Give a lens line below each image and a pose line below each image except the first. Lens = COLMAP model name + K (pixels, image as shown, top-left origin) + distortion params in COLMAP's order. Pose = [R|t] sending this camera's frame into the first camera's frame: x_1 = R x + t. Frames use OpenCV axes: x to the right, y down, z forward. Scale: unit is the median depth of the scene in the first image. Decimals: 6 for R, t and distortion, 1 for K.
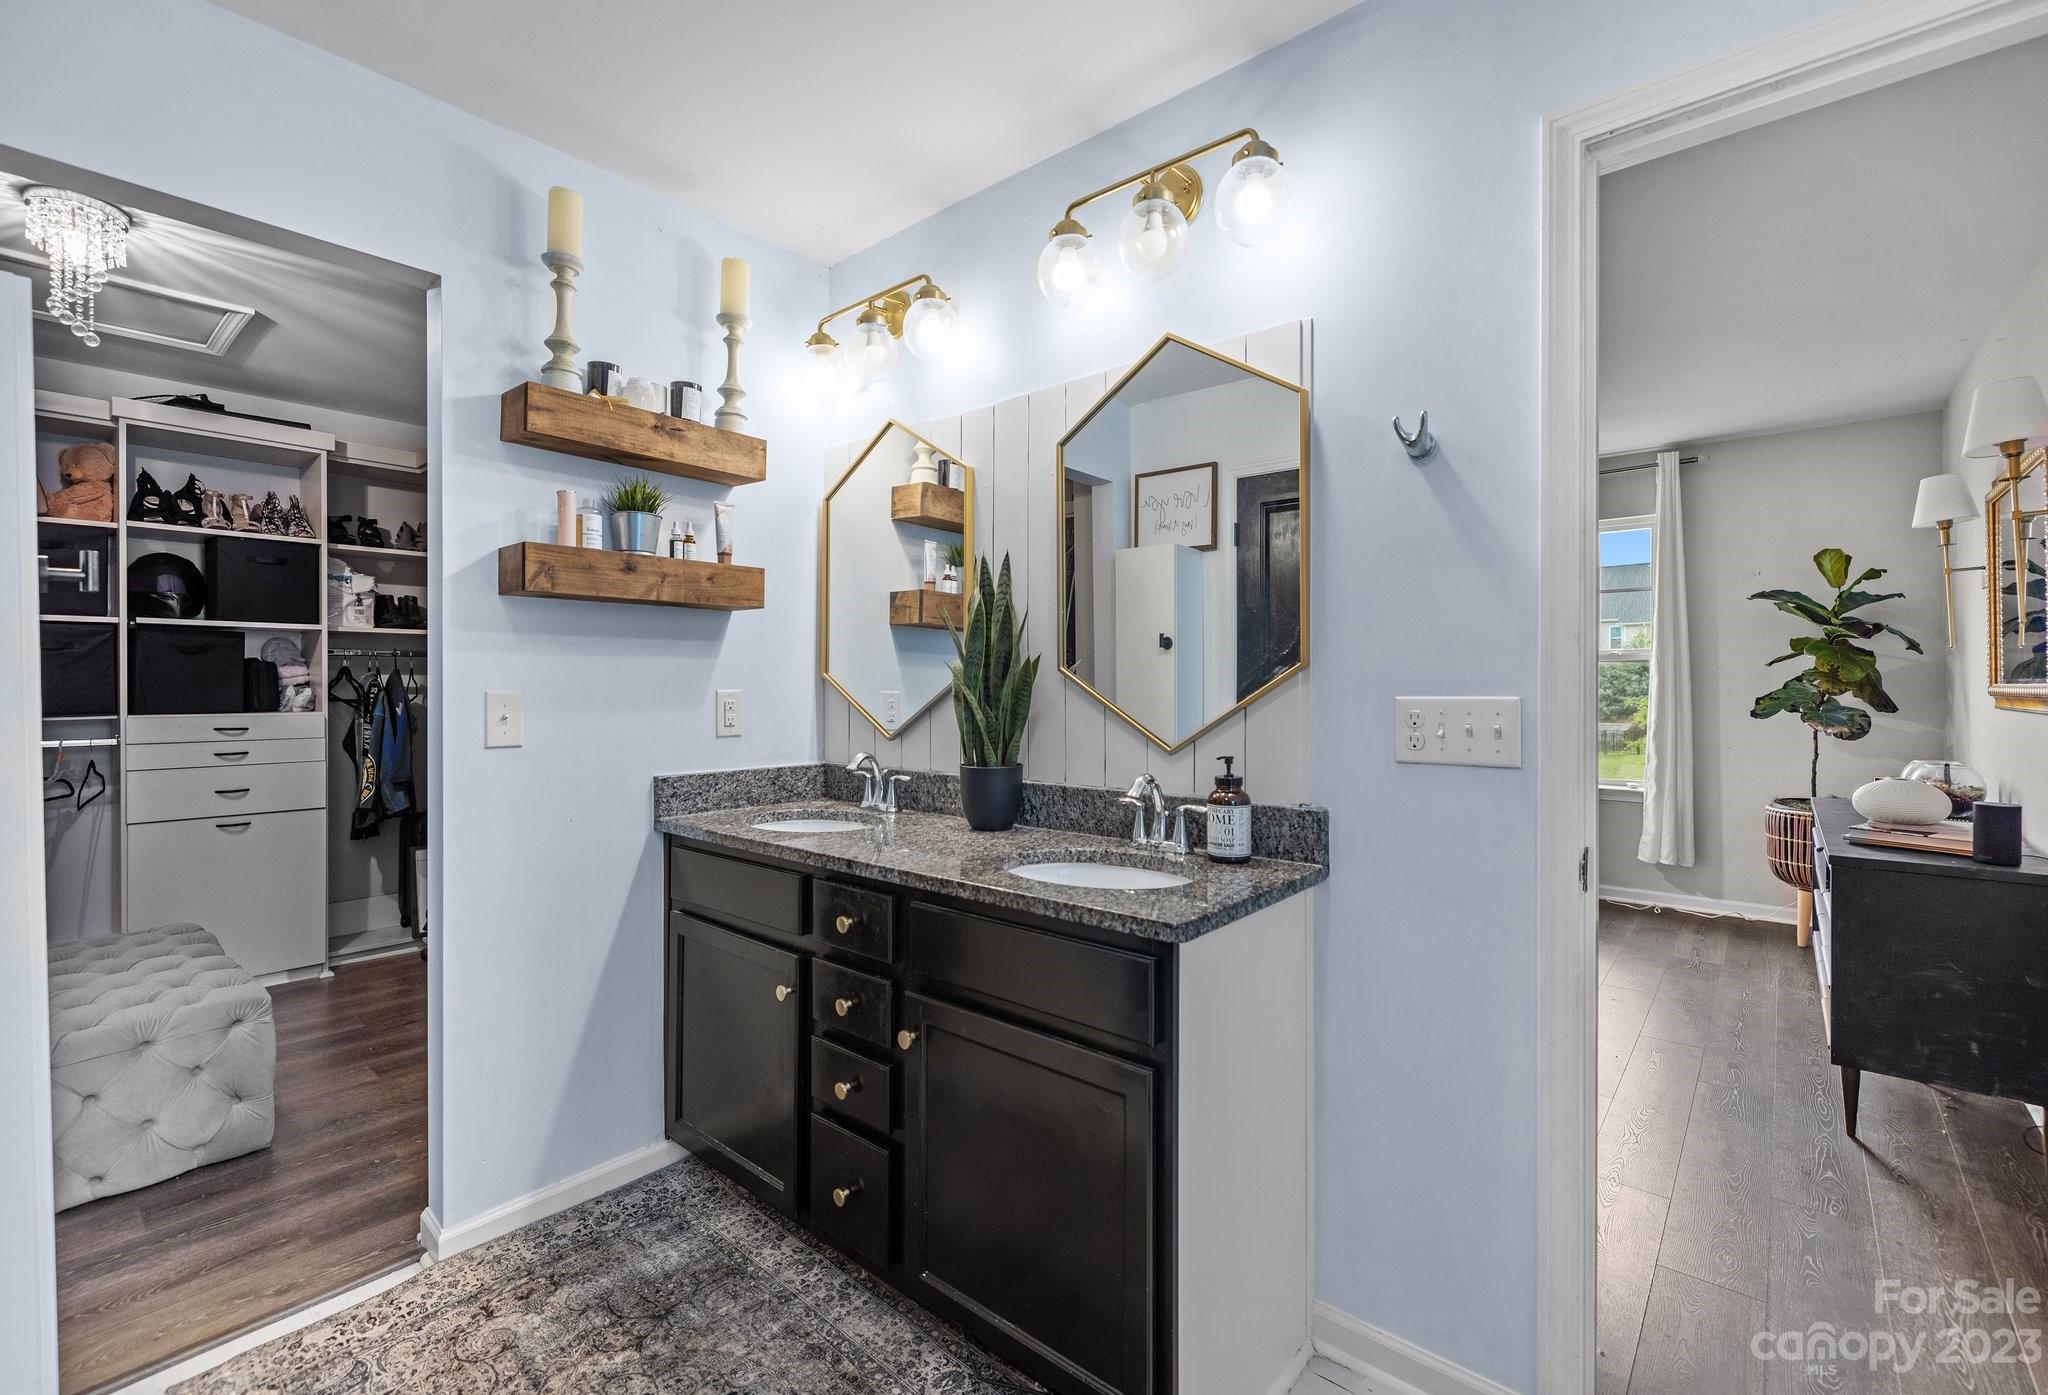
lens RADIAL K [[897.6, 0, 1026.9], [0, 897.6, 680.6], [0, 0, 1]] dist [0.000591, 0.000012]
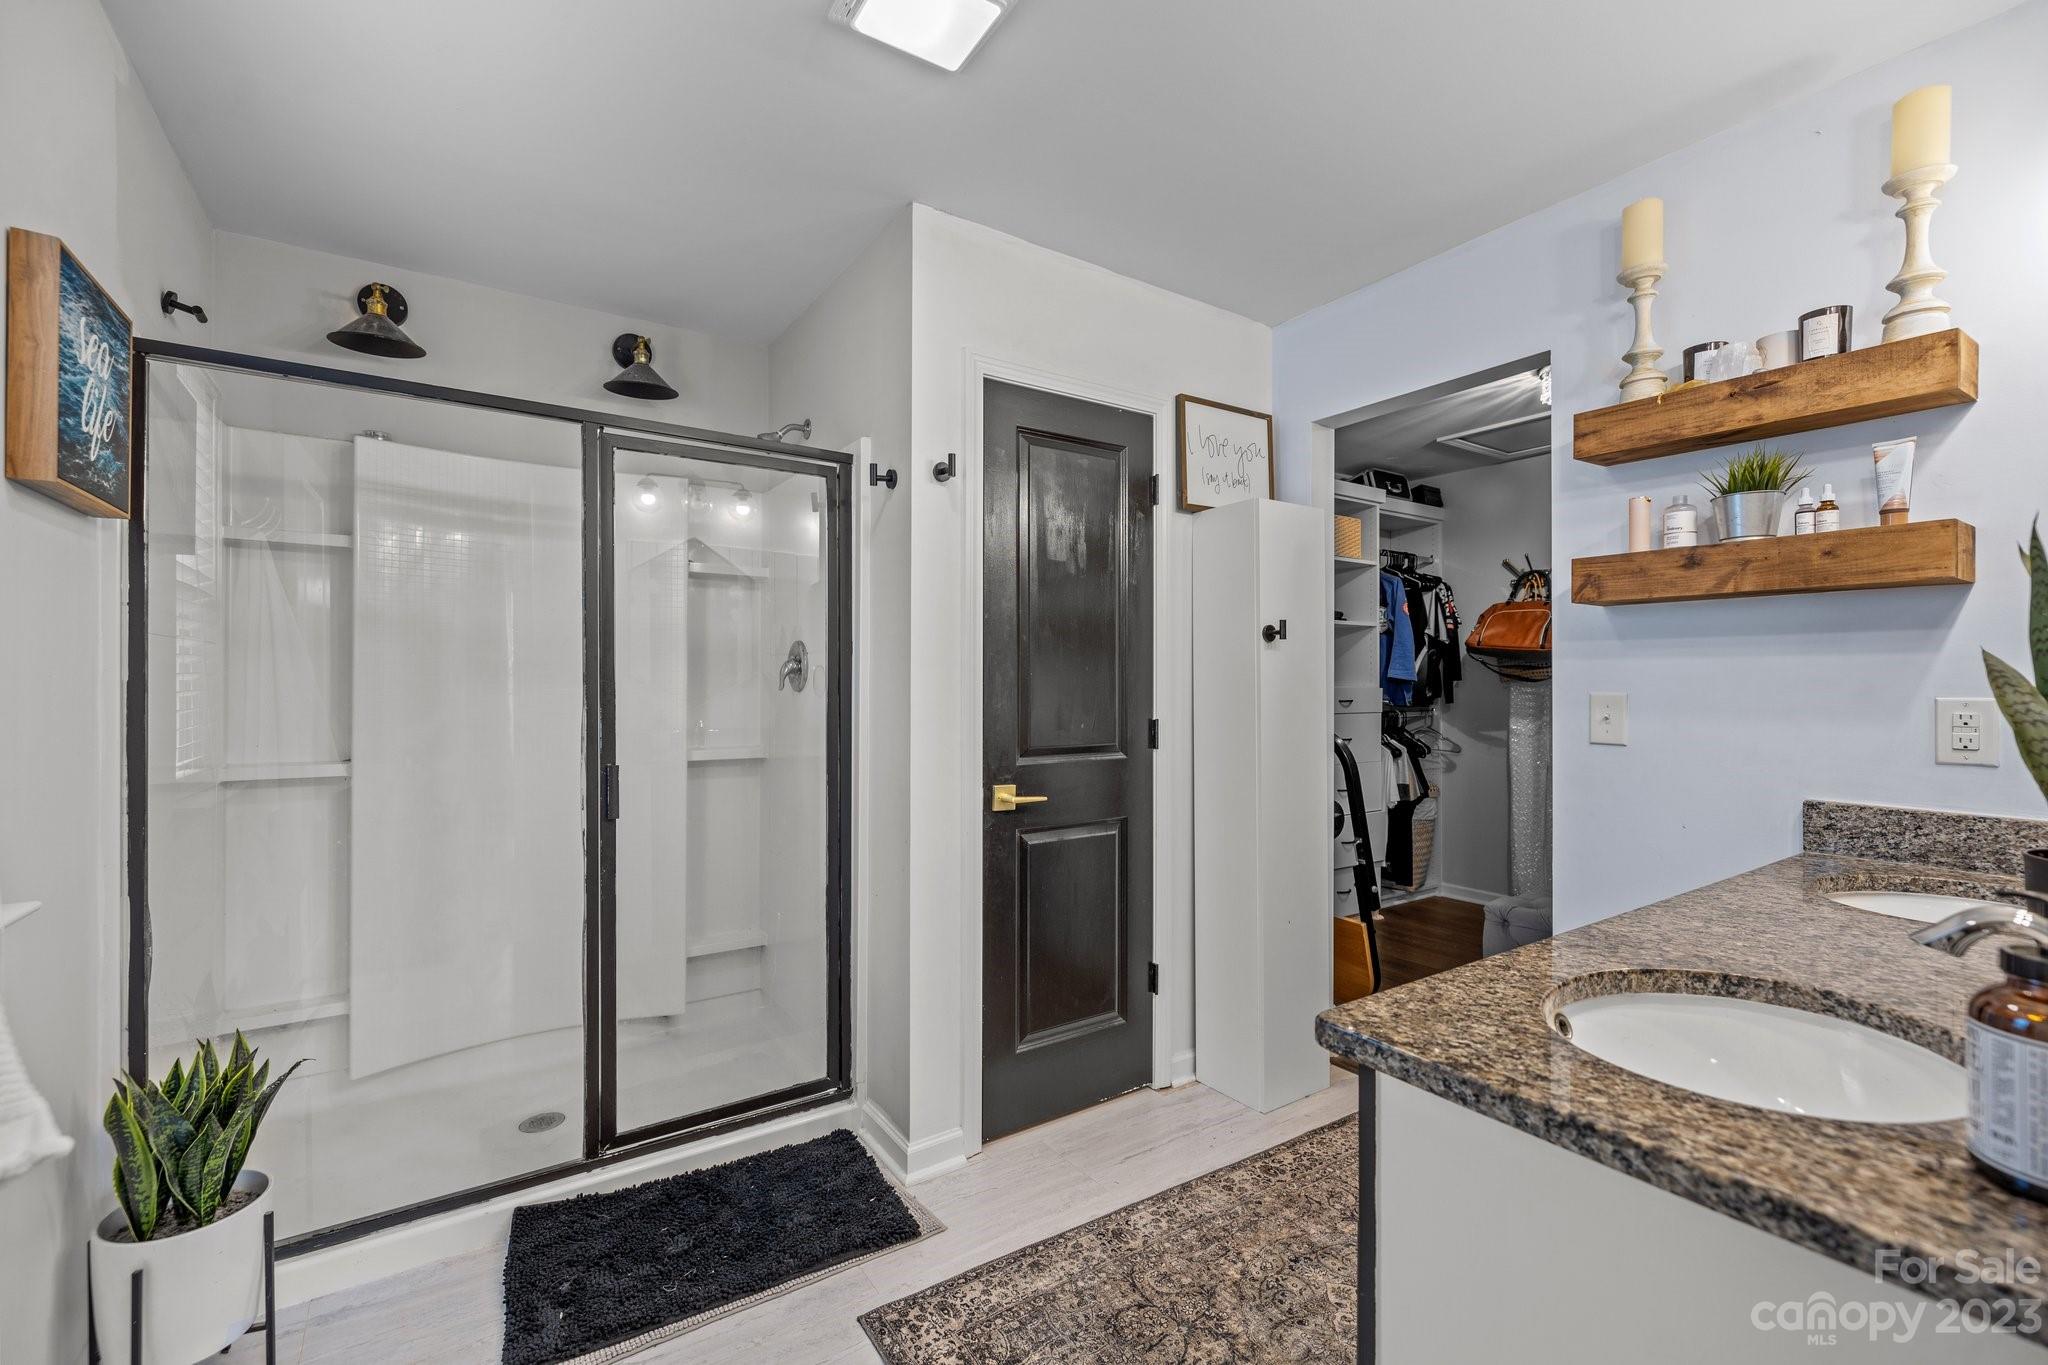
lens RADIAL K [[880.7, 0, 1028.7], [0, 880.7, 685.5], [0, 0, 1]] dist [-0.000777, -0.000098]
pose [[-0.277396, -0.001812, -0.960754, 0.577252], [-0.005371, 0.999986, -0.000335, 0.005606], [0.960741, 0.005067, -0.277402, 0.550294]]
